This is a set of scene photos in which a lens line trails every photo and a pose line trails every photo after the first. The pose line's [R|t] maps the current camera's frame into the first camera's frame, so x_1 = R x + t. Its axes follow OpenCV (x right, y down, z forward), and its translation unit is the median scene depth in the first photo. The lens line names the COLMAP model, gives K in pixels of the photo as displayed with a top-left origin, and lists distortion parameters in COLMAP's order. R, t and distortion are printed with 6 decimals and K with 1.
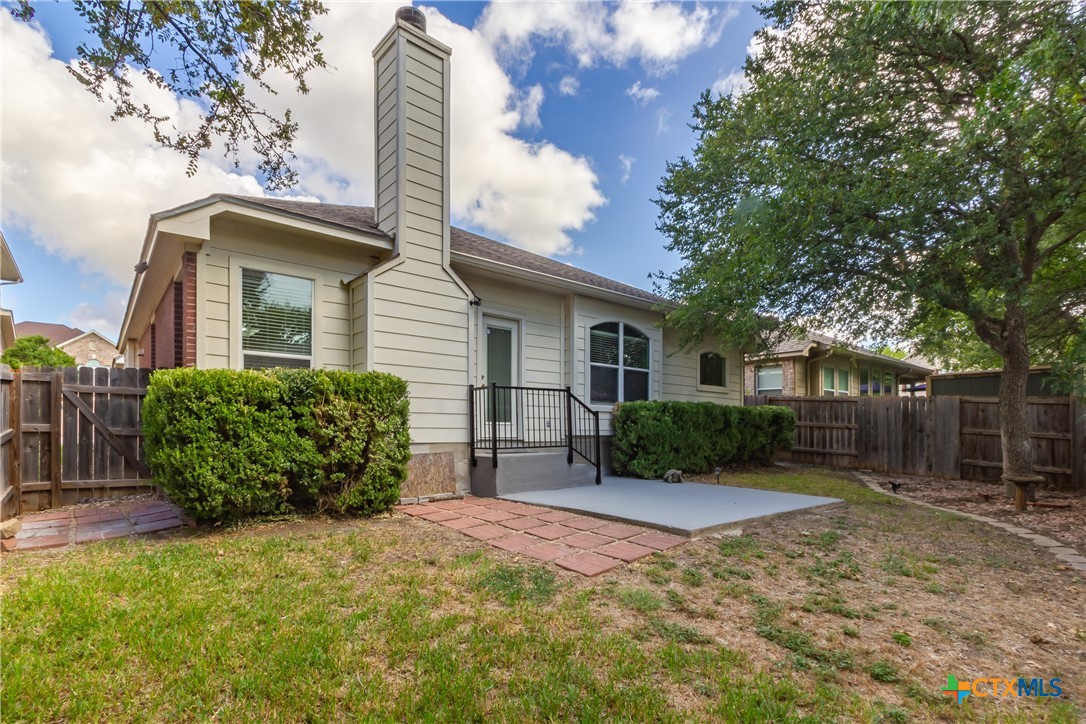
lens RADIAL K [[515.7, 0, 543.0], [0, 515.7, 362.0], [0, 0, 1]] dist [-0.002427, -0.000375]
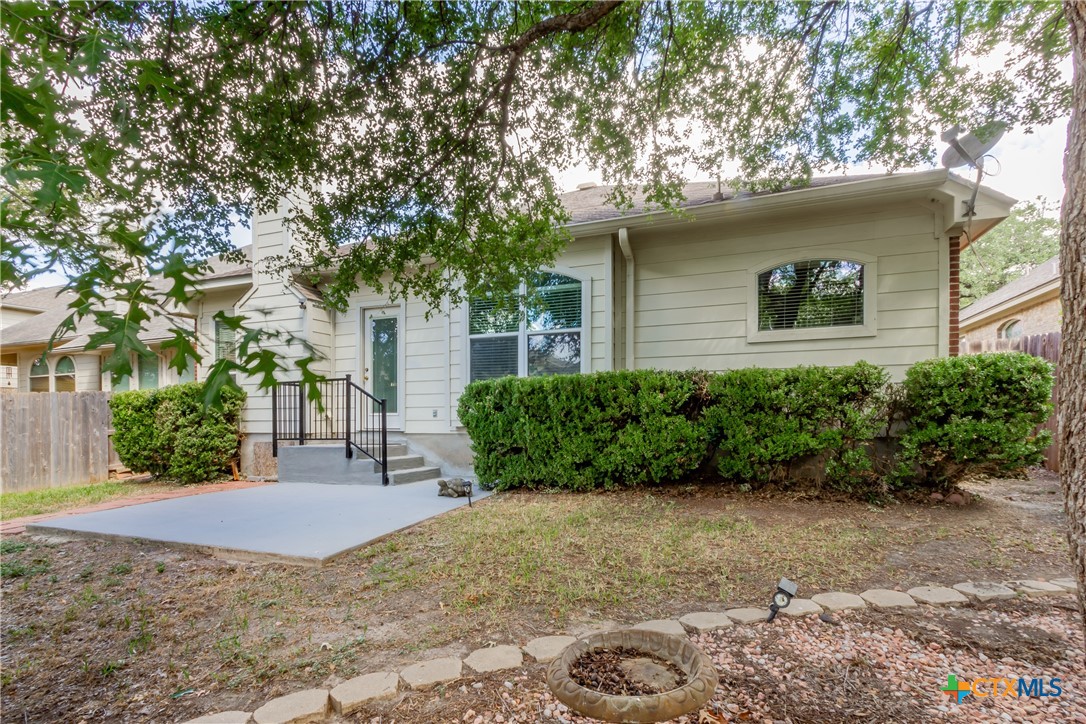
lens RADIAL K [[515.7, 0, 543.0], [0, 515.7, 362.0], [0, 0, 1]] dist [-0.002427, -0.000375]
pose [[0.467088, -0.098032, -0.878760, 0.960487], [0.121935, 0.991481, -0.045795, 0.103526], [0.875763, -0.085762, 0.475062, 0.818392]]
